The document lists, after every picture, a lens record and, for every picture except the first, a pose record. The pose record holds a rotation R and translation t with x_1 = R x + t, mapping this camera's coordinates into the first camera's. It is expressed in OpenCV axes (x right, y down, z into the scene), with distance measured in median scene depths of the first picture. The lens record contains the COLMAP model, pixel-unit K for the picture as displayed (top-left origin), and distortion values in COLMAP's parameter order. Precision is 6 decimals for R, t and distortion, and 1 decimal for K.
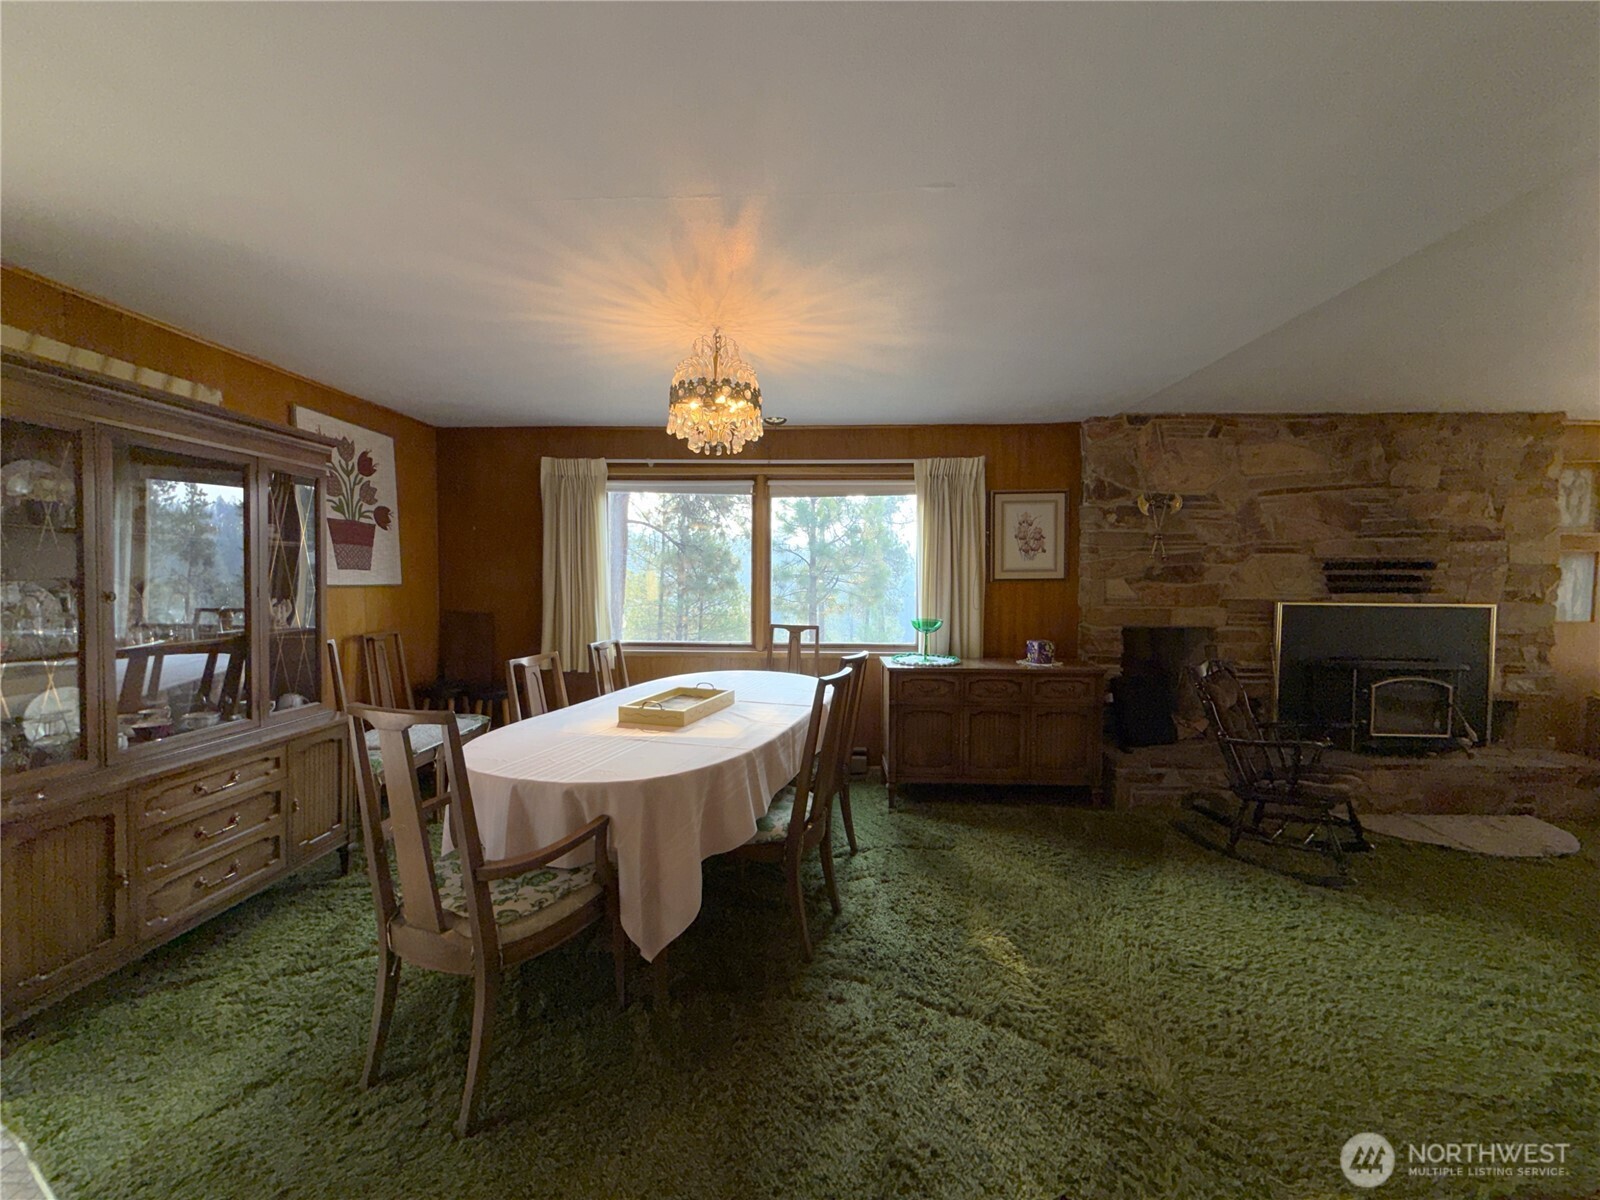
lens RADIAL K [[640.5, 0, 796.5], [0, 640.5, 601.5], [0, 0, 1]] dist [0.001255, 0.000246]
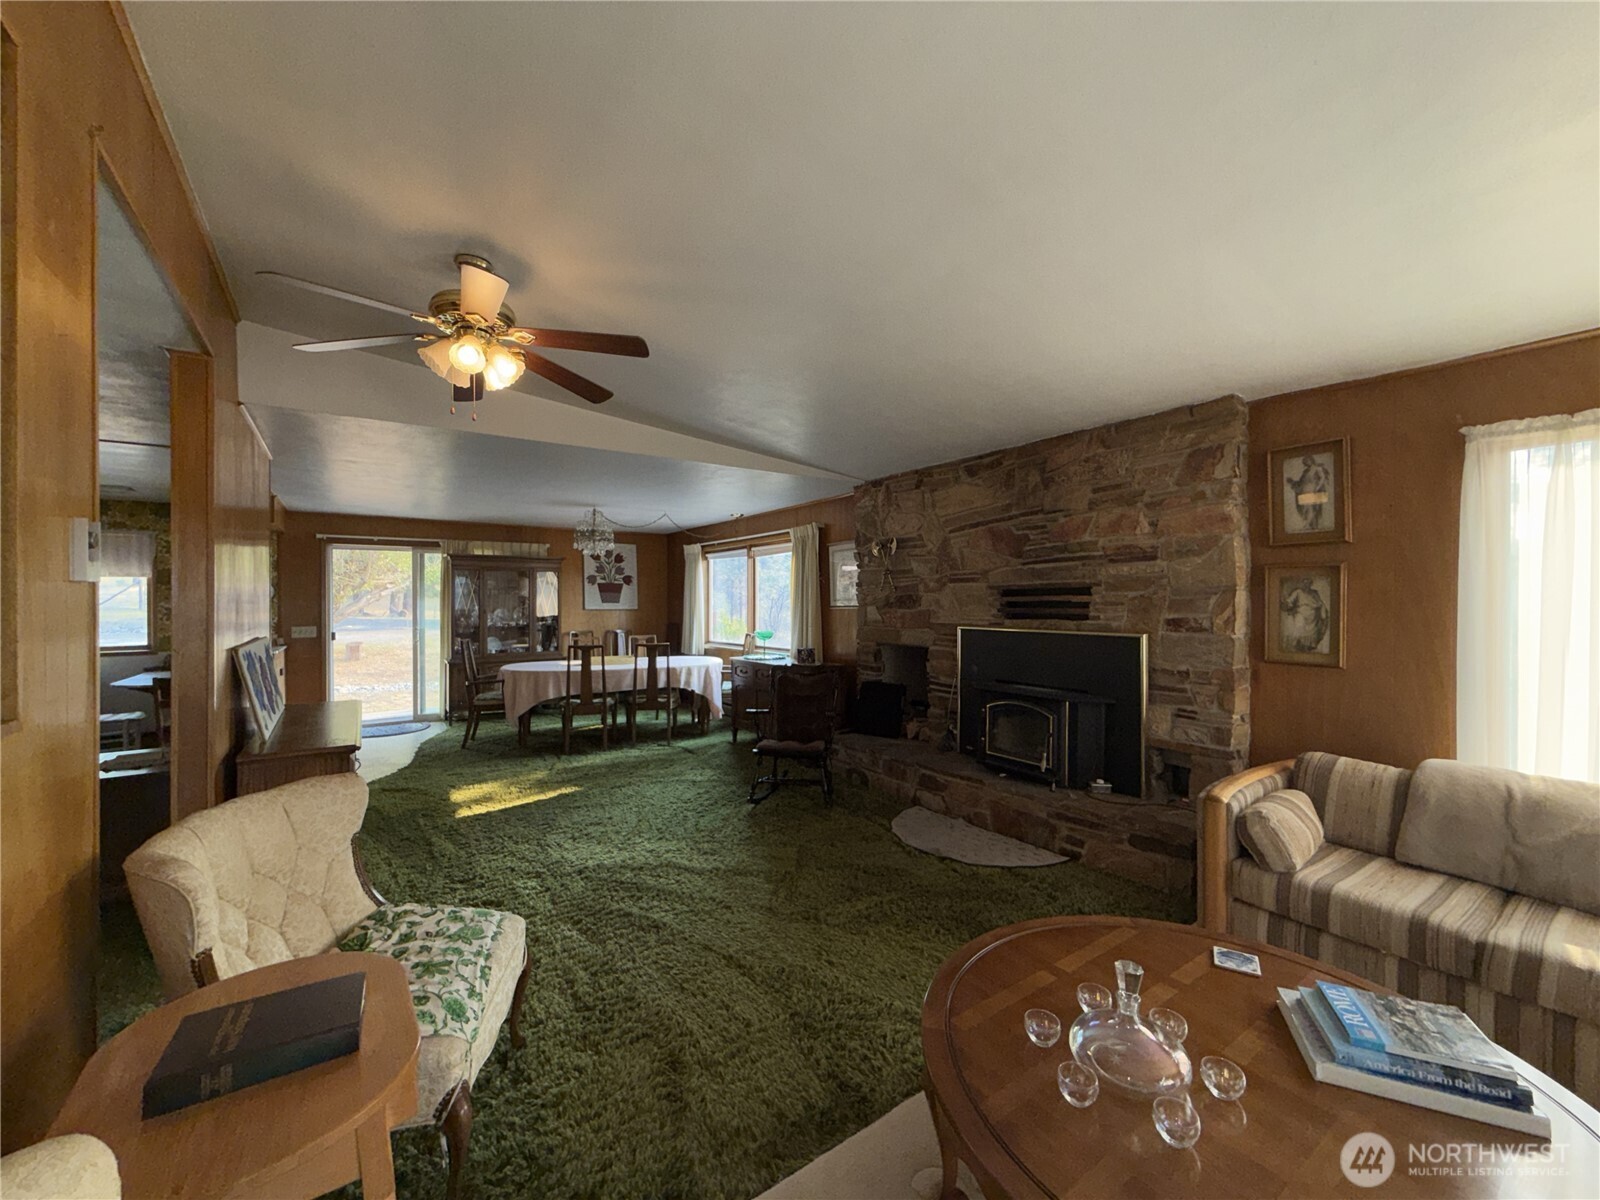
lens RADIAL K [[640.5, 0, 796.5], [0, 640.5, 601.5], [0, 0, 1]] dist [0.001255, 0.000246]
pose [[0.601103, -0.008492, -0.799126, 1.470588], [-0.024894, 0.999259, -0.029344, -0.002092], [0.798784, 0.037533, 0.600447, 0.097291]]
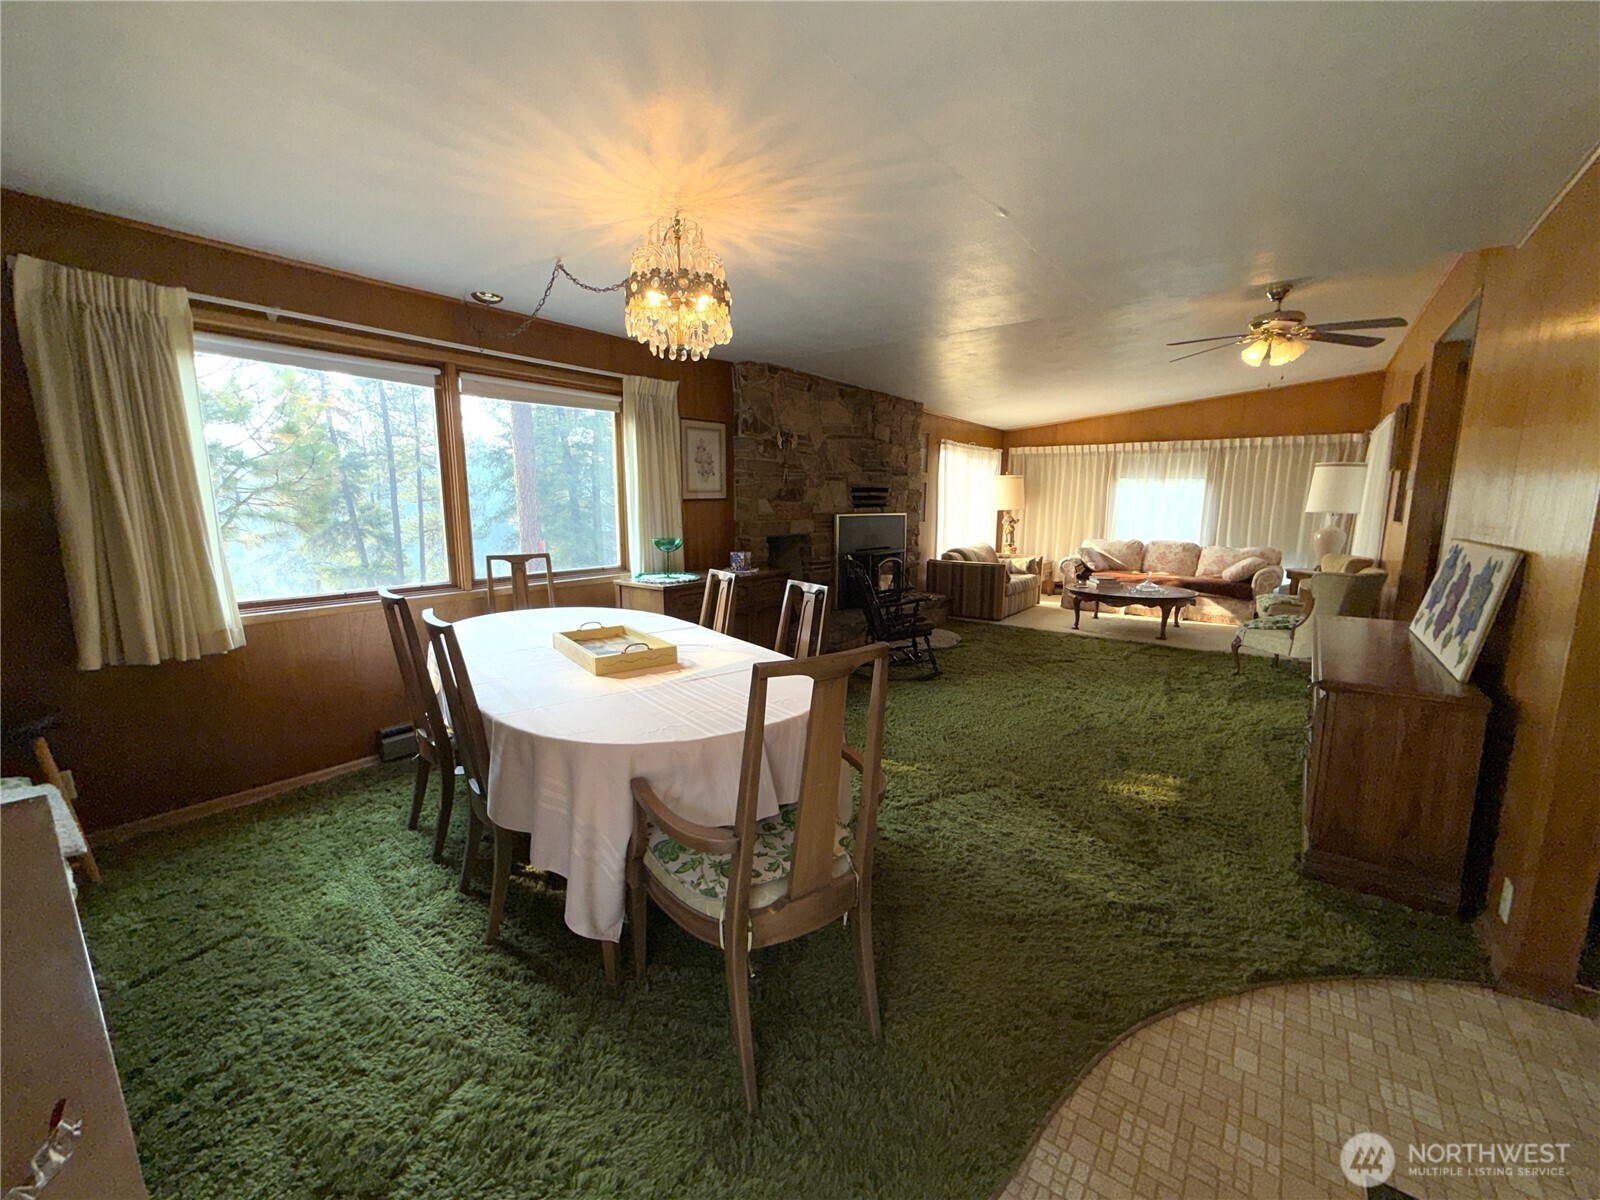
lens RADIAL K [[649.5, 0, 800.0], [0, 649.5, 600.0], [0, 0, 1]] dist [0.001572, 0.000161]
pose [[0.577984, -0.127983, 0.805950, -0.513119], [0.031376, 0.990380, 0.134769, -0.007858], [-0.815445, -0.052607, 0.576440, 0.203890]]
